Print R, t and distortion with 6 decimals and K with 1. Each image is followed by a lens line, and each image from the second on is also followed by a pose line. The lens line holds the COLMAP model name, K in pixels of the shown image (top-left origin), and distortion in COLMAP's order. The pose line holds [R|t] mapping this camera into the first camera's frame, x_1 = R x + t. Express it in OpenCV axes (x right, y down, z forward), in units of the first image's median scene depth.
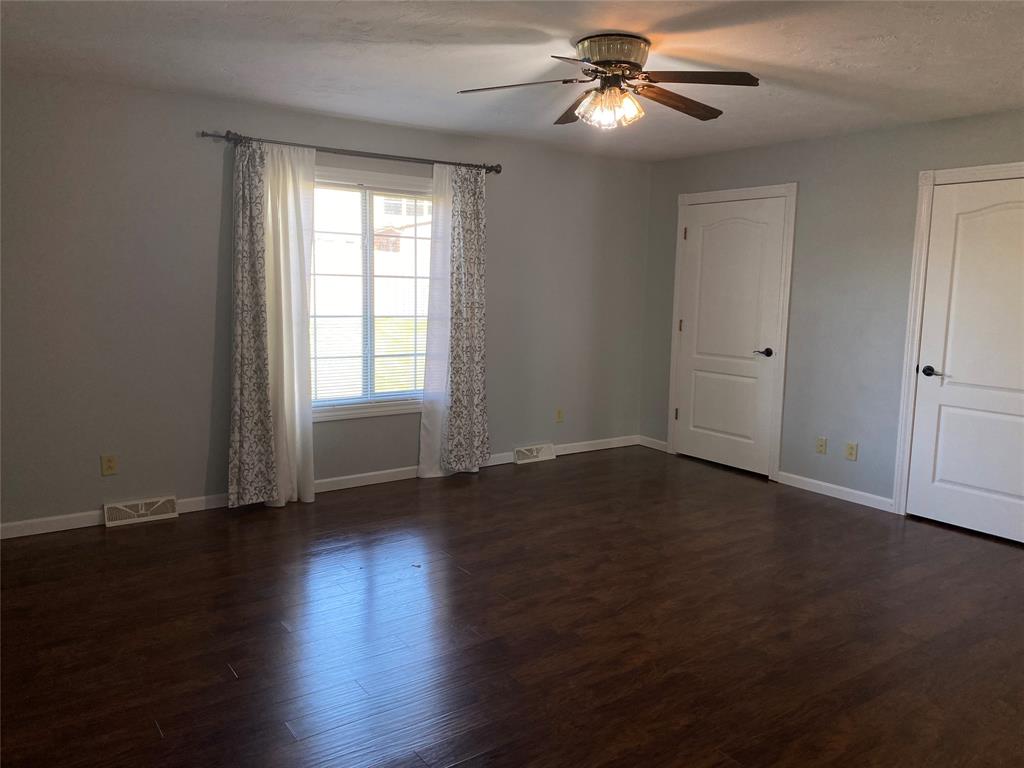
lens RADIAL K [[782.1, 0, 508.9], [0, 782.1, 386.2], [0, 0, 1]] dist [0.046172, -0.039755]
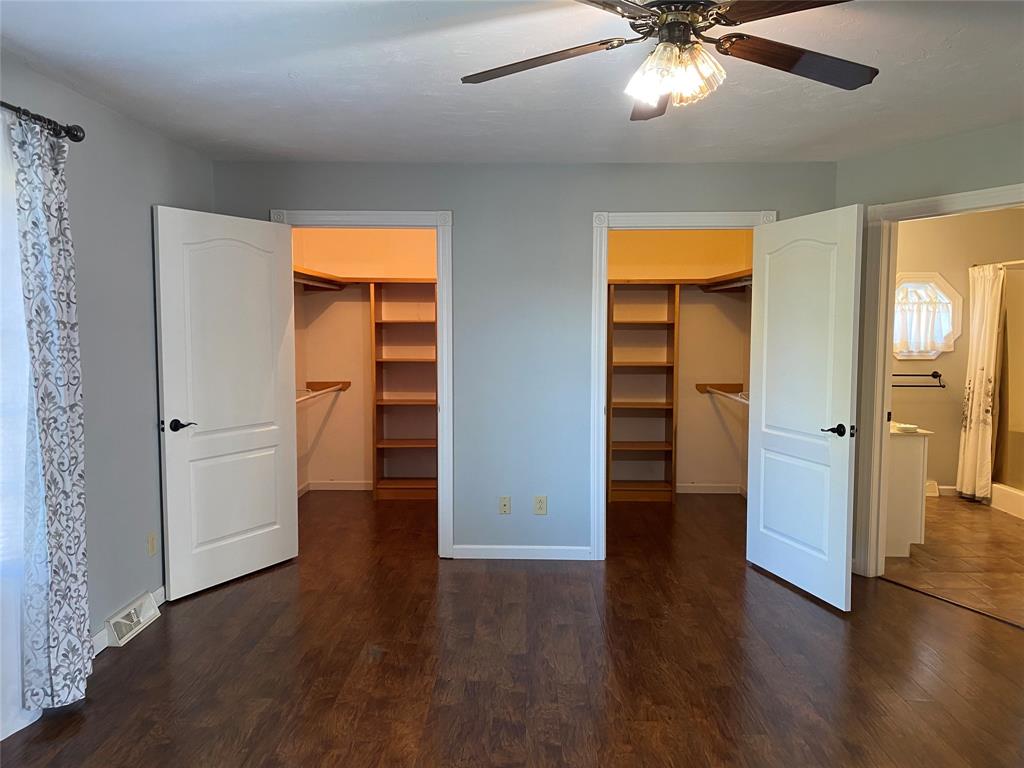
lens RADIAL K [[782.1, 0, 501.8], [0, 782.1, 384.8], [0, 0, 1]] dist [0.046172, -0.039755]
pose [[0.592098, -0.084582, 0.801415, -0.306257], [0.123585, 0.992243, 0.013415, -0.073515], [-0.796333, 0.091100, 0.597959, 0.455918]]
